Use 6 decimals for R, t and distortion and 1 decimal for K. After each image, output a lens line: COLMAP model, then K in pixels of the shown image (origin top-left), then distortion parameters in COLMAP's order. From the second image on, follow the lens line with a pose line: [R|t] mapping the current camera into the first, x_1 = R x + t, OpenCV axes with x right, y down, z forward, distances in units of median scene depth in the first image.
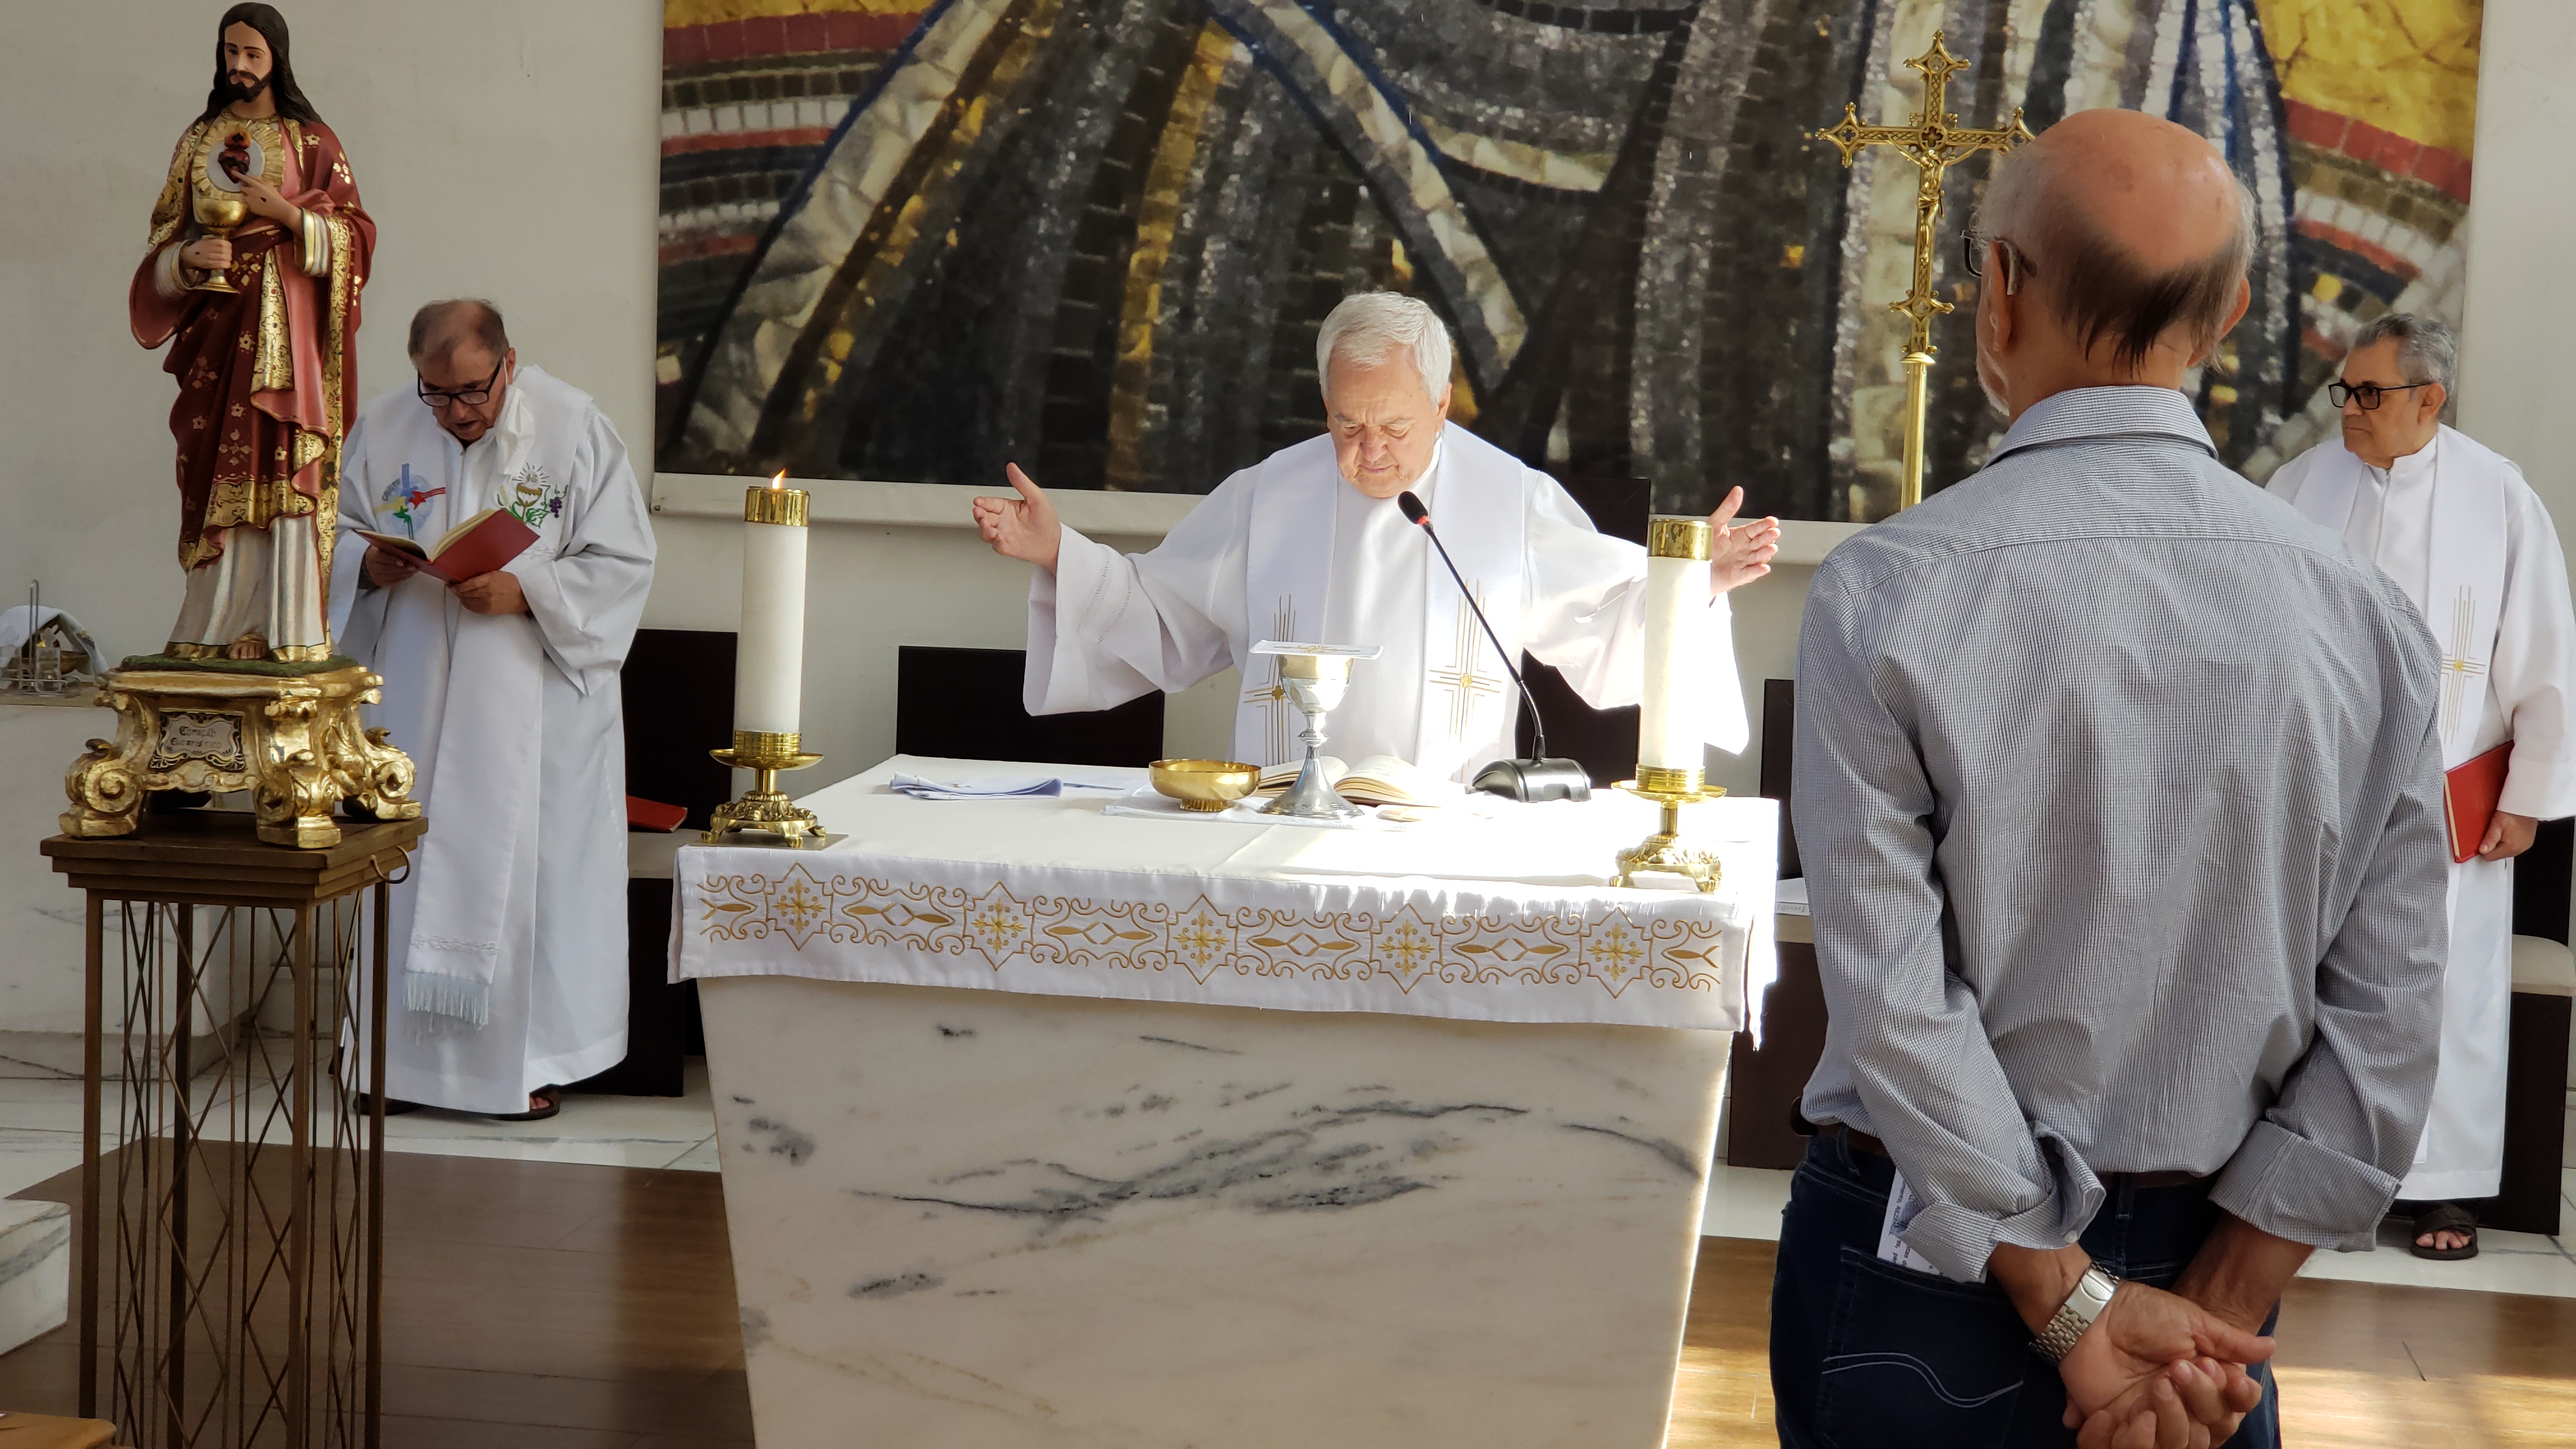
lens RADIAL K [[3742.4, 0, 1288.2], [0, 3742.4, 718.5], [0, 0, 1]] dist [-0.005475, 0.000000]
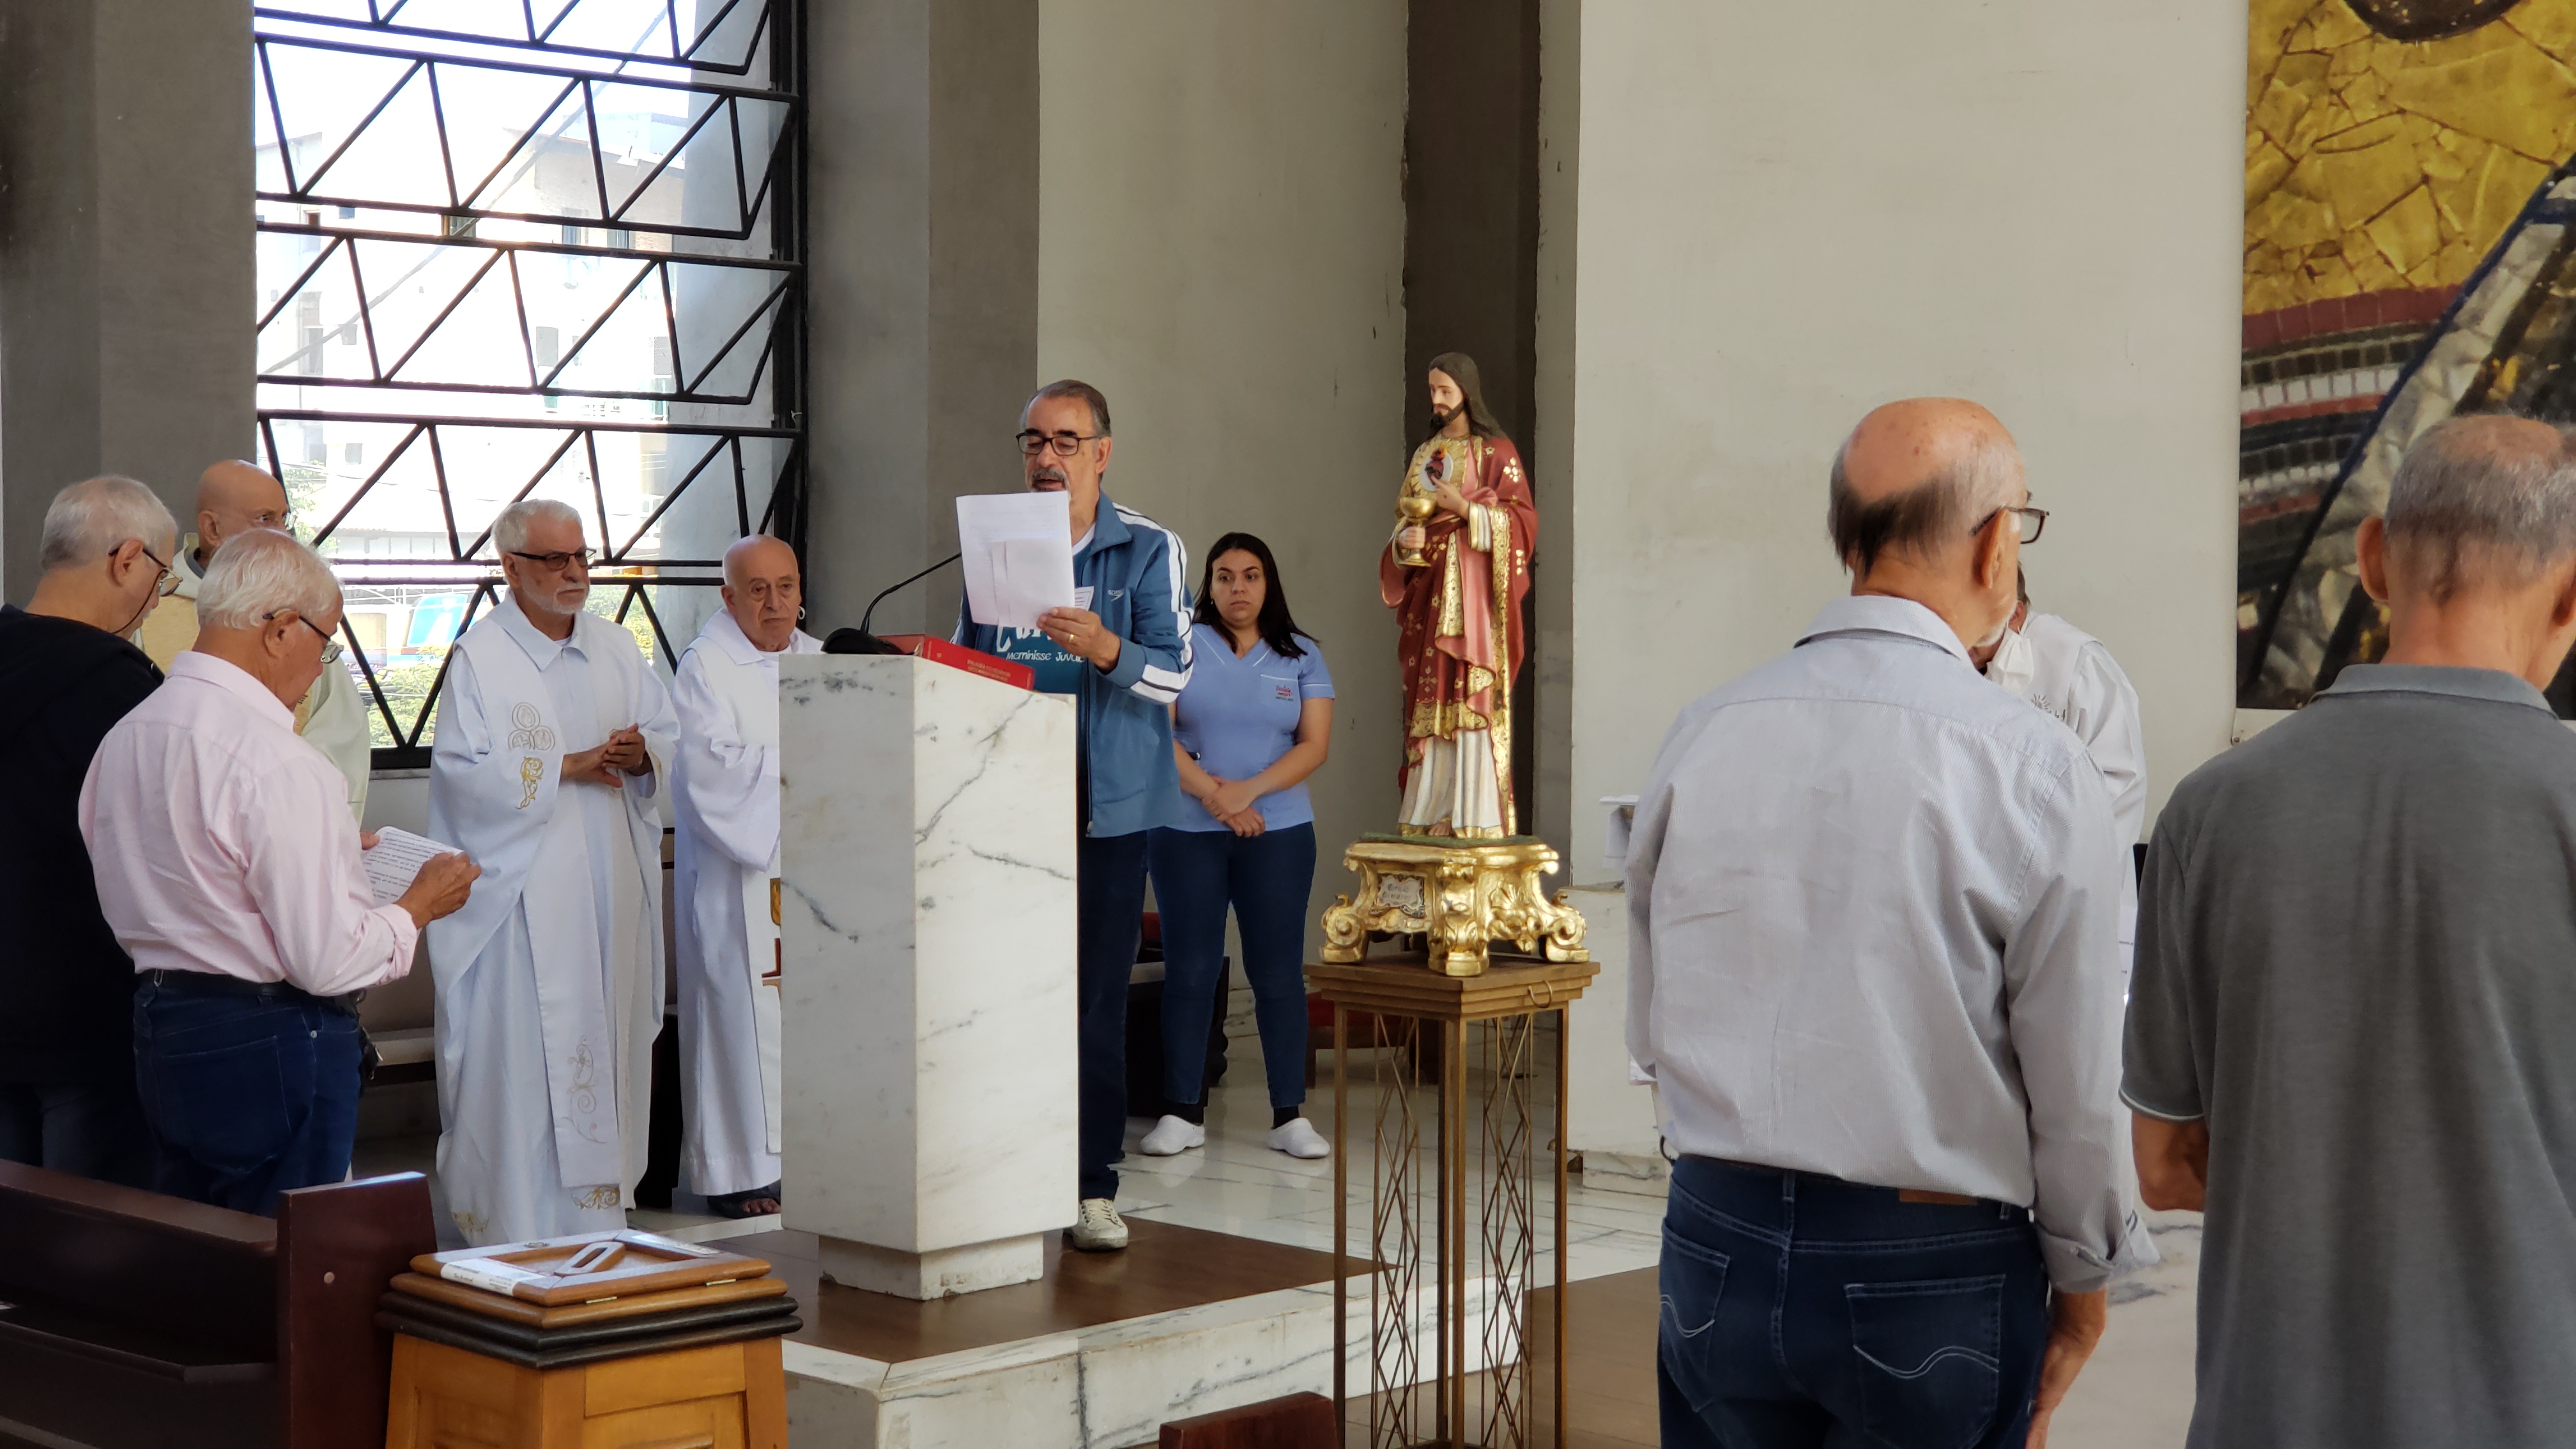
lens RADIAL K [[3742.4, 0, 1286.1], [0, 3742.4, 725.6], [0, 0, 1]] dist [-0.005475, 0.000000]
pose [[0.776210, -0.007241, -0.630433, 0.321409], [-0.036843, 0.997704, -0.056820, 0.014071], [0.629397, 0.067331, 0.774161, -0.049631]]
